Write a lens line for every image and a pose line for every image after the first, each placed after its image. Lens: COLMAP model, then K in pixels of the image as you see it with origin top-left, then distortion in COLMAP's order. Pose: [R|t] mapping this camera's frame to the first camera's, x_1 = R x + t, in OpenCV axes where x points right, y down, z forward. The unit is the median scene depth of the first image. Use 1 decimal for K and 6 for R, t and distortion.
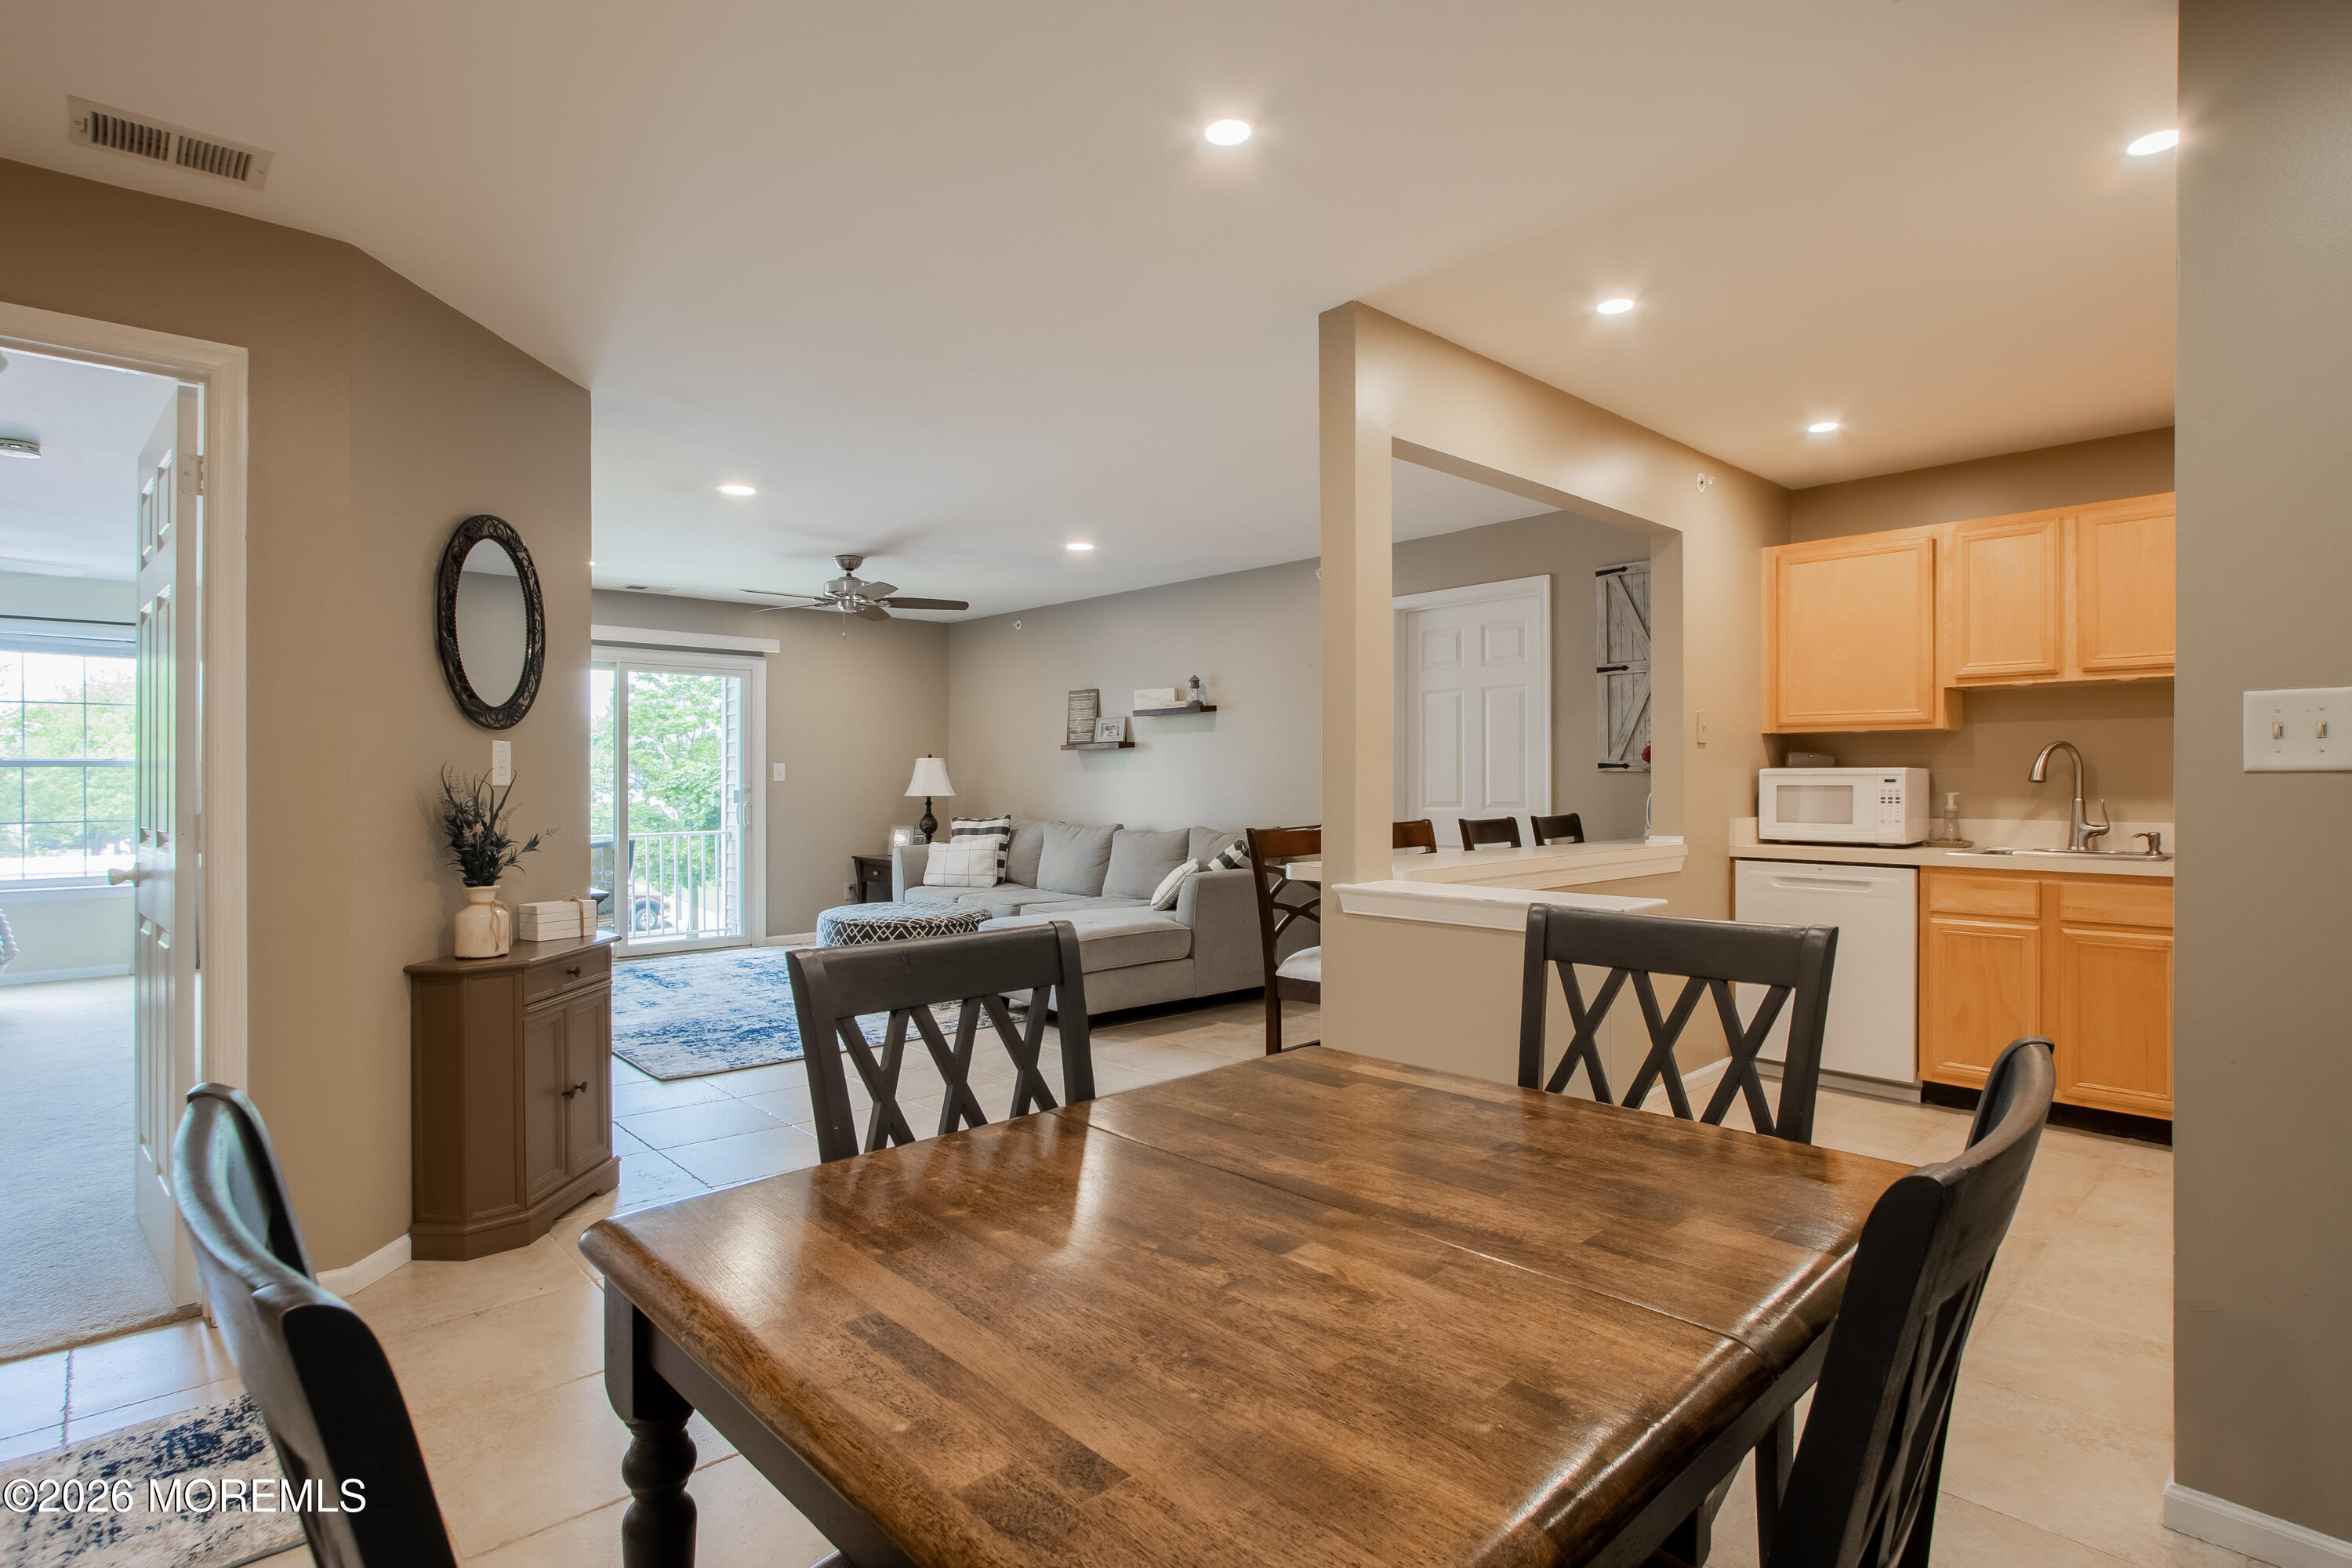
lens RADIAL K [[1163.0, 0, 1154.1], [0, 1163.0, 779.1], [0, 0, 1]] dist [-0.015874, 0.002276]
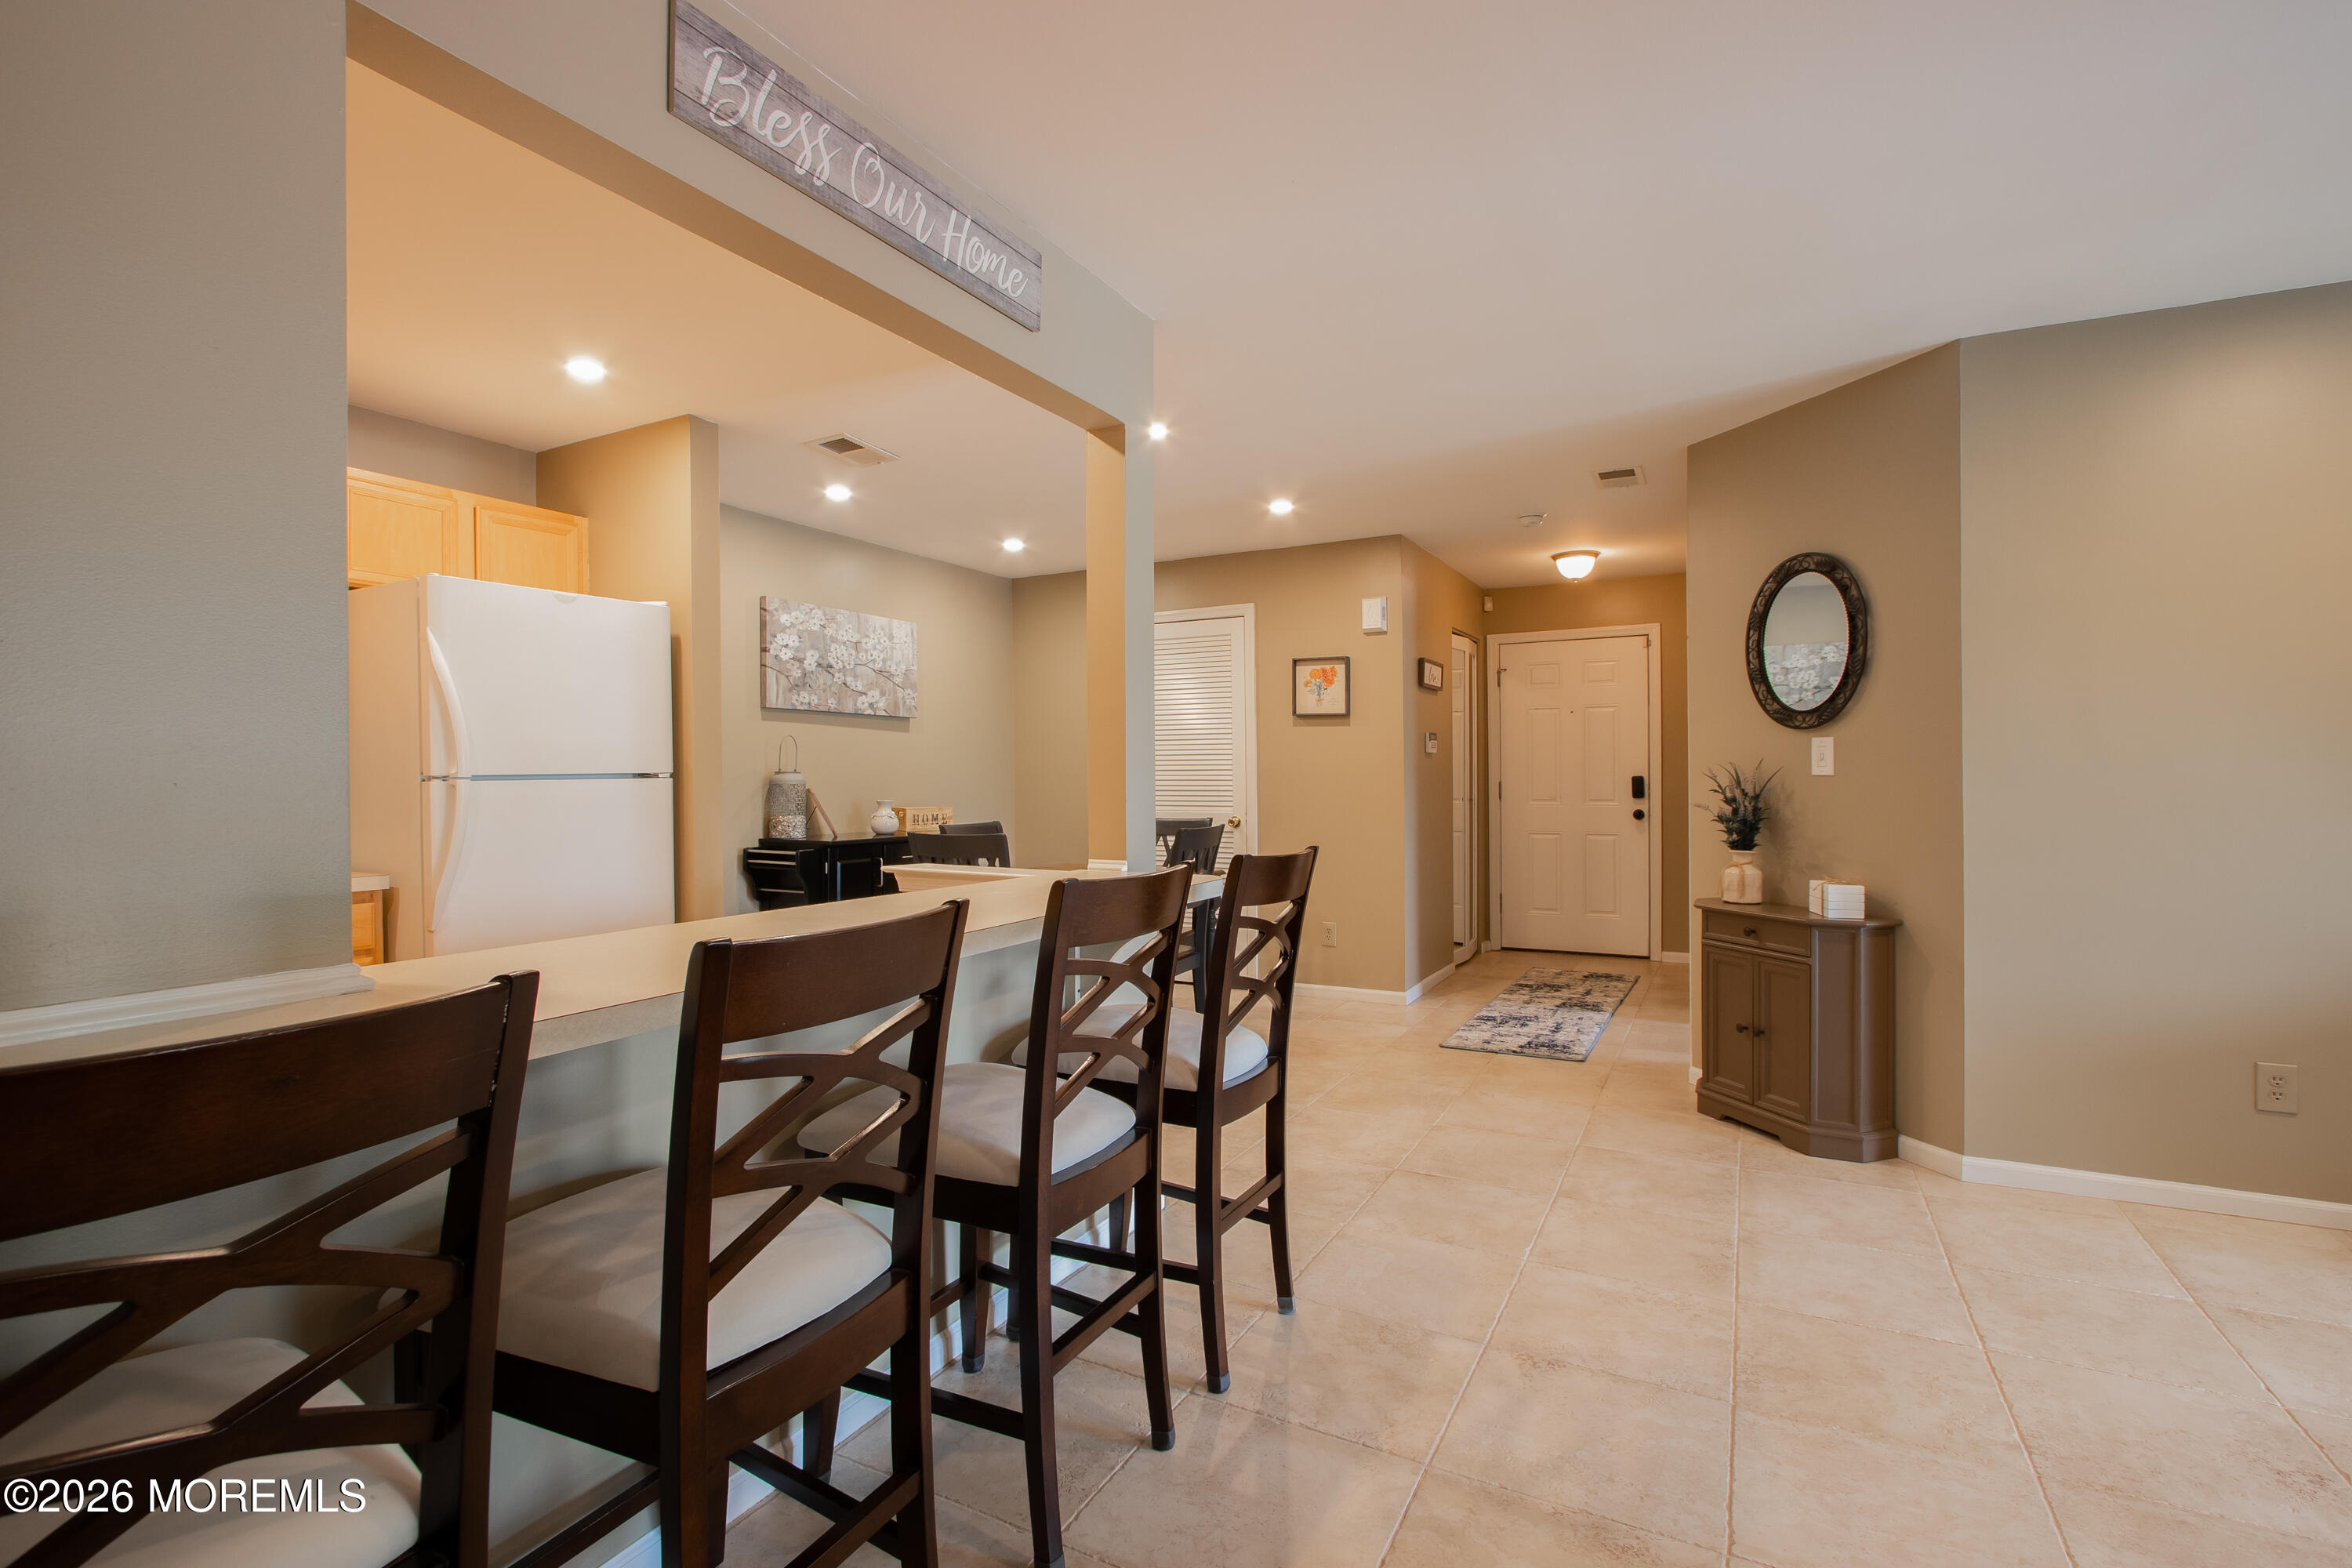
lens RADIAL K [[1085.5, 0, 1166.5], [0, 1085.5, 782.8], [0, 0, 1]] dist [-0.019708, 0.003665]
pose [[-0.942488, 0.010400, -0.334079, 0.295203], [0.008845, 0.999942, 0.006174, 0.000137], [0.334124, 0.002864, -0.942525, 1.236469]]
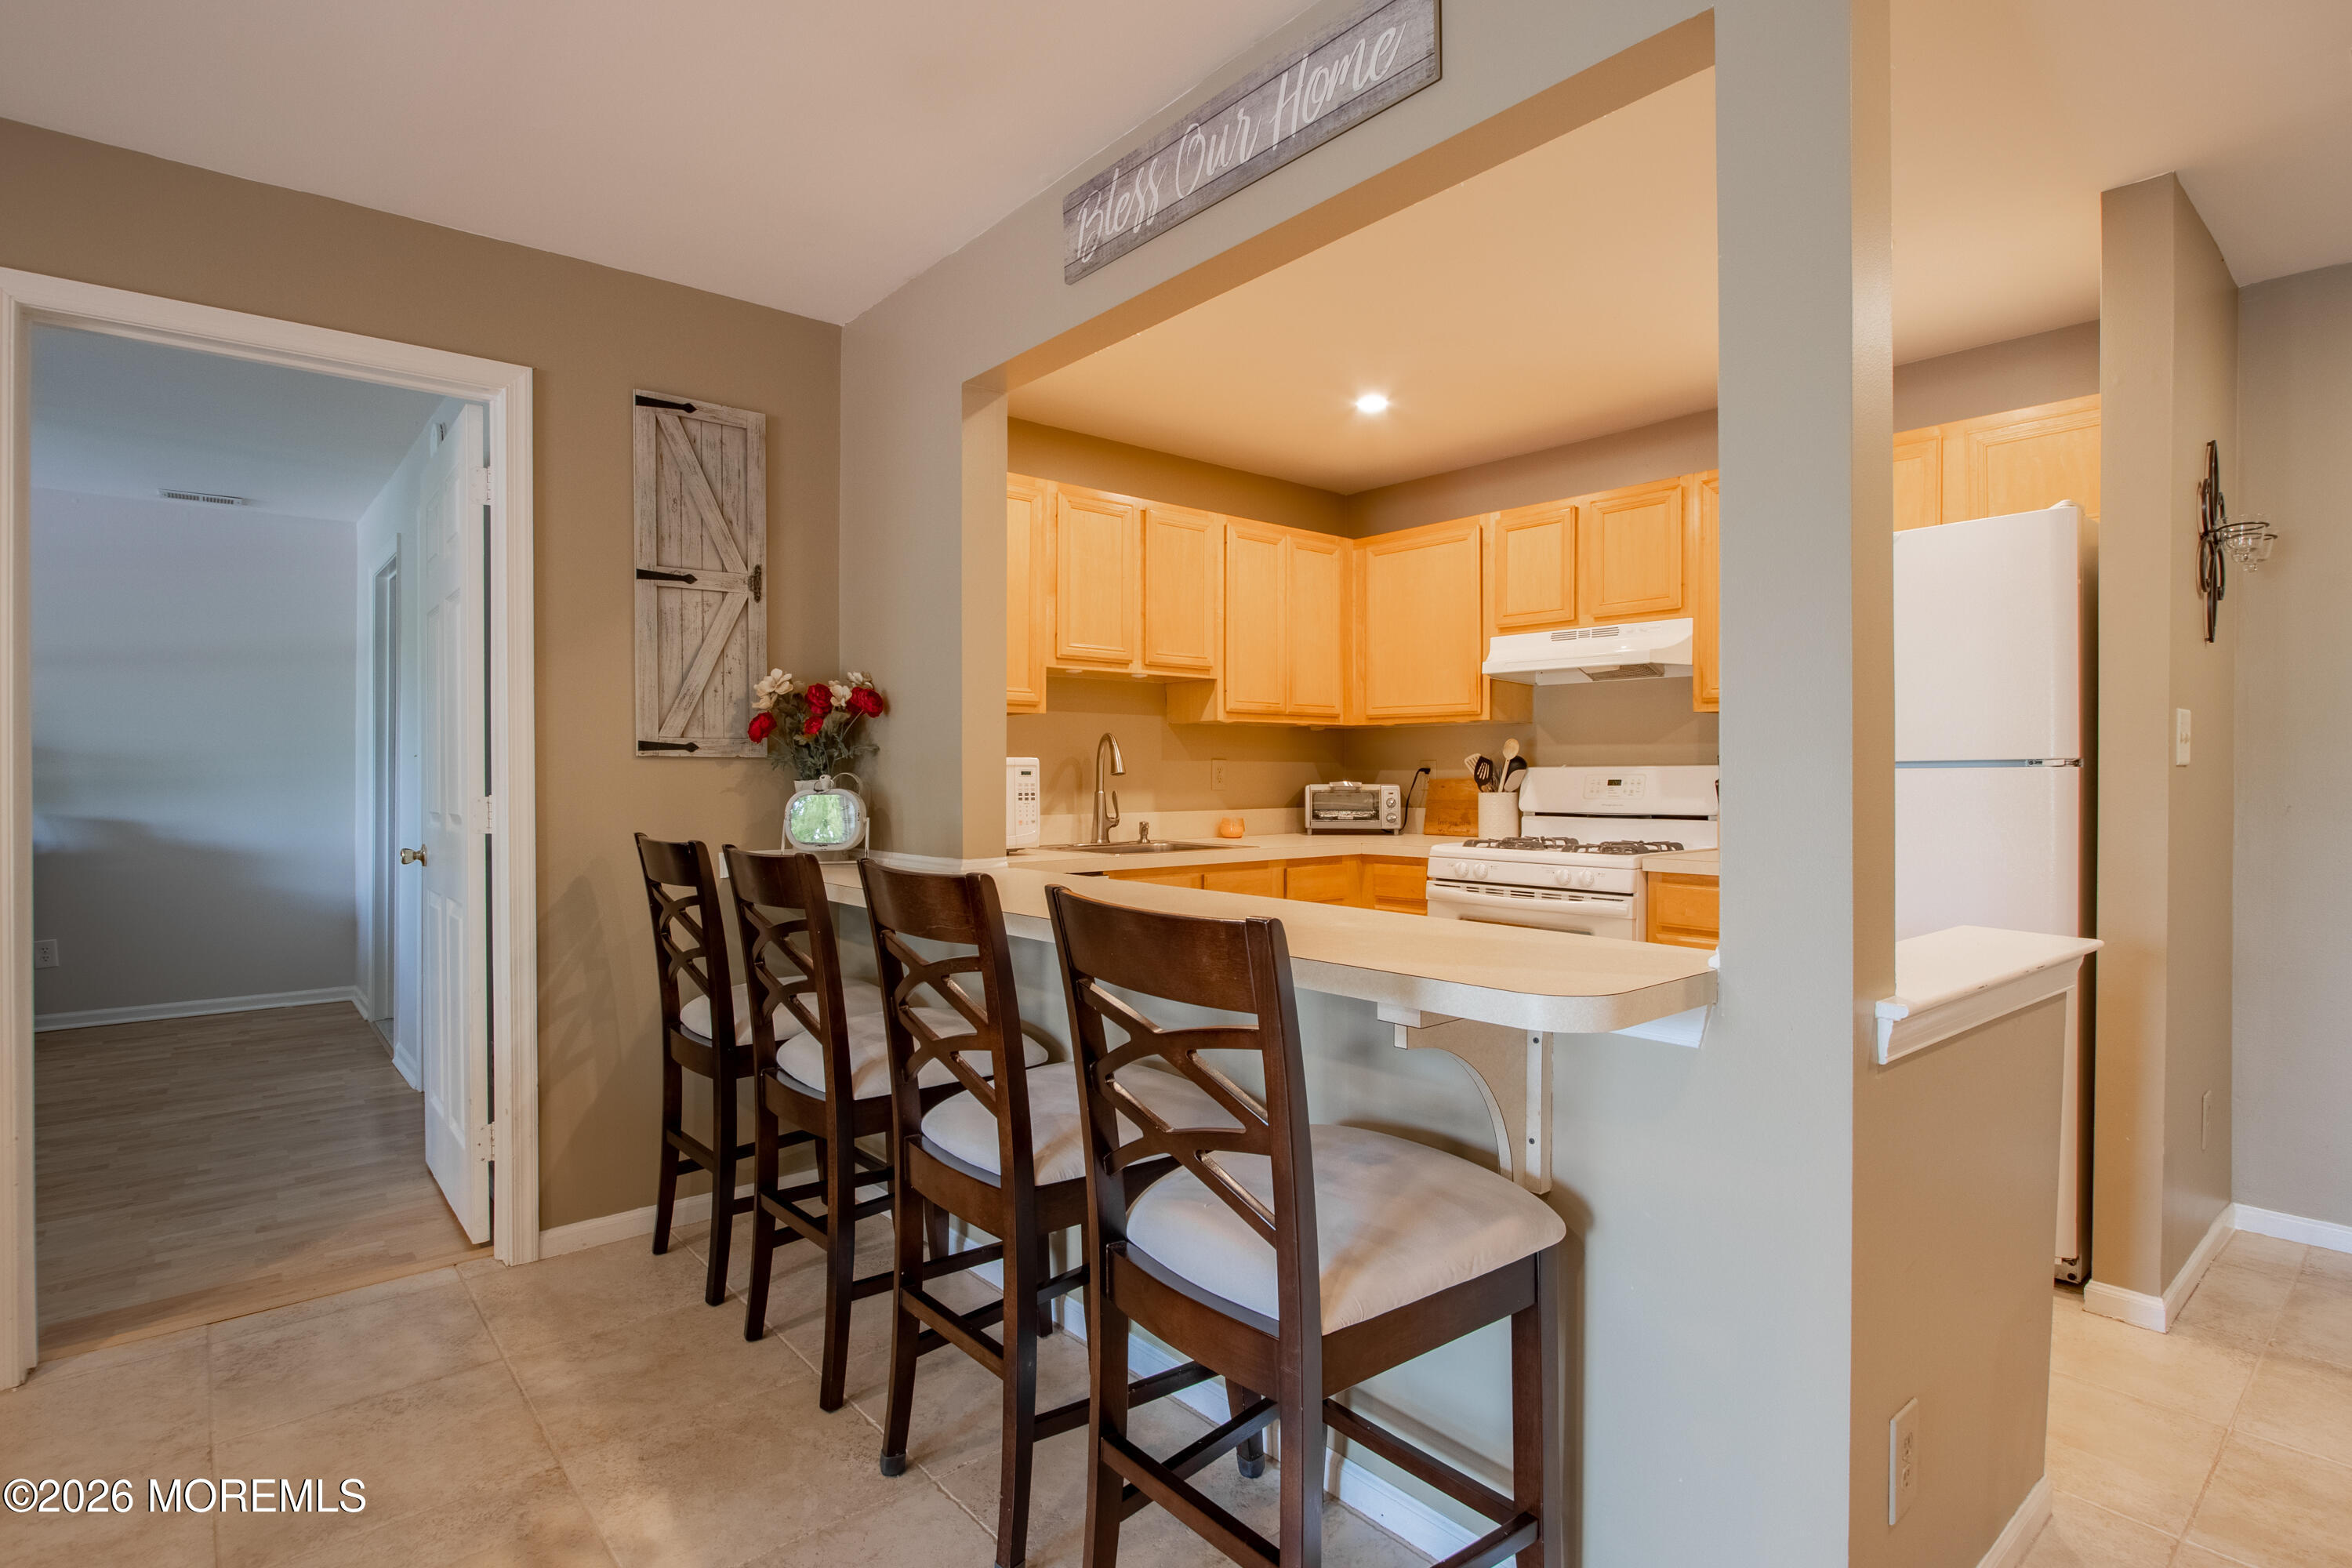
lens RADIAL K [[1163.0, 0, 1164.7], [0, 1163.0, 787.3], [0, 0, 1]] dist [-0.015874, 0.002276]
pose [[0.035638, -0.010559, 0.999309, -0.181159], [-0.000442, 0.999944, 0.010582, 0.002570], [-0.999365, -0.000818, 0.035631, 0.800668]]
